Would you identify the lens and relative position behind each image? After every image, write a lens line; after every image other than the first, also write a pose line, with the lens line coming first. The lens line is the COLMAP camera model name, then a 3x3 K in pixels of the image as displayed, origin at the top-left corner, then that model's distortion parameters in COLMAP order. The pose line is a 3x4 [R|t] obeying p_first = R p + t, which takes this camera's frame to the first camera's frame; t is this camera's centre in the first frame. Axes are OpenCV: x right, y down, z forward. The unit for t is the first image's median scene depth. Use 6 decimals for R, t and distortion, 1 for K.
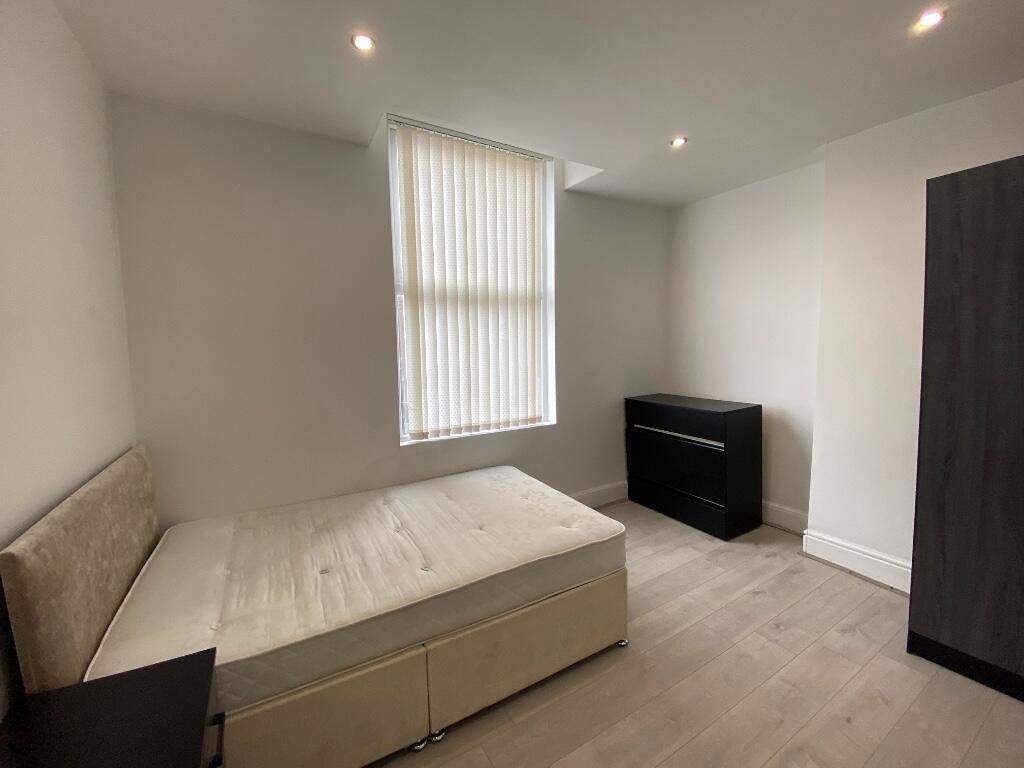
lens RADIAL K [[413.8, 0, 515.1], [0, 413.8, 382.9], [0, 0, 1]] dist [0.027972, -0.025197]
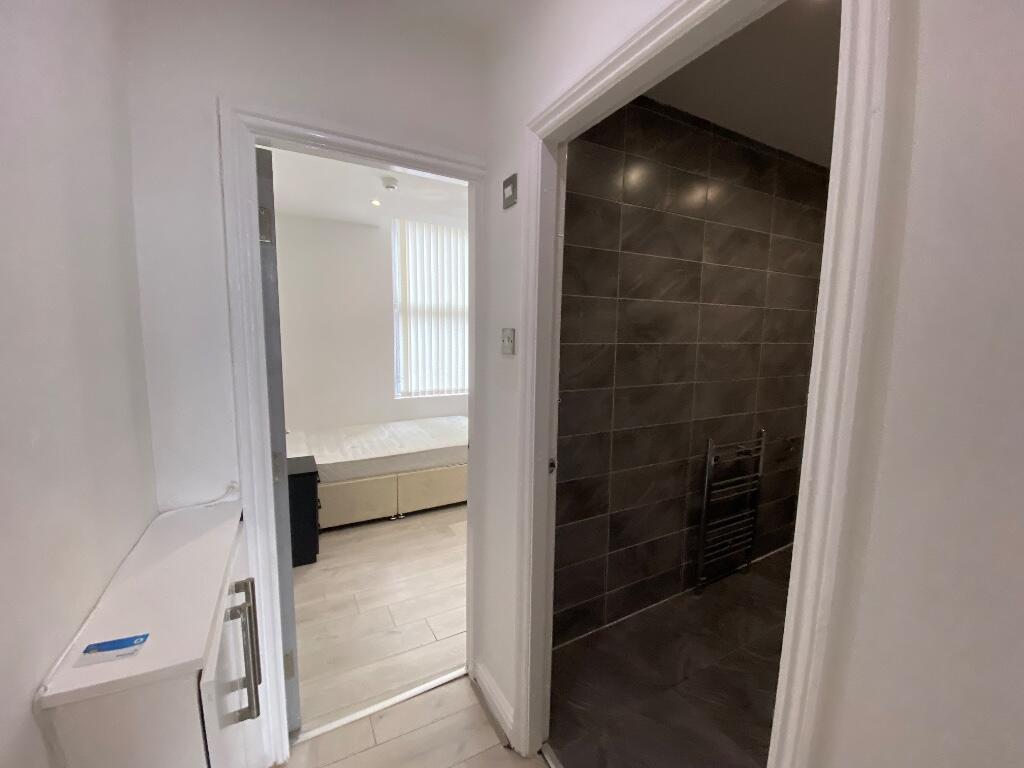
lens RADIAL K [[418.6, 0, 512.0], [0, 418.6, 384.0], [0, 0, 1]] dist [0.076269, -0.019598]
pose [[0.998675, 0.033546, -0.039026, 0.314490], [-0.032657, 0.999197, 0.023218, 0.038612], [0.039774, -0.021913, 0.998968, -0.826557]]
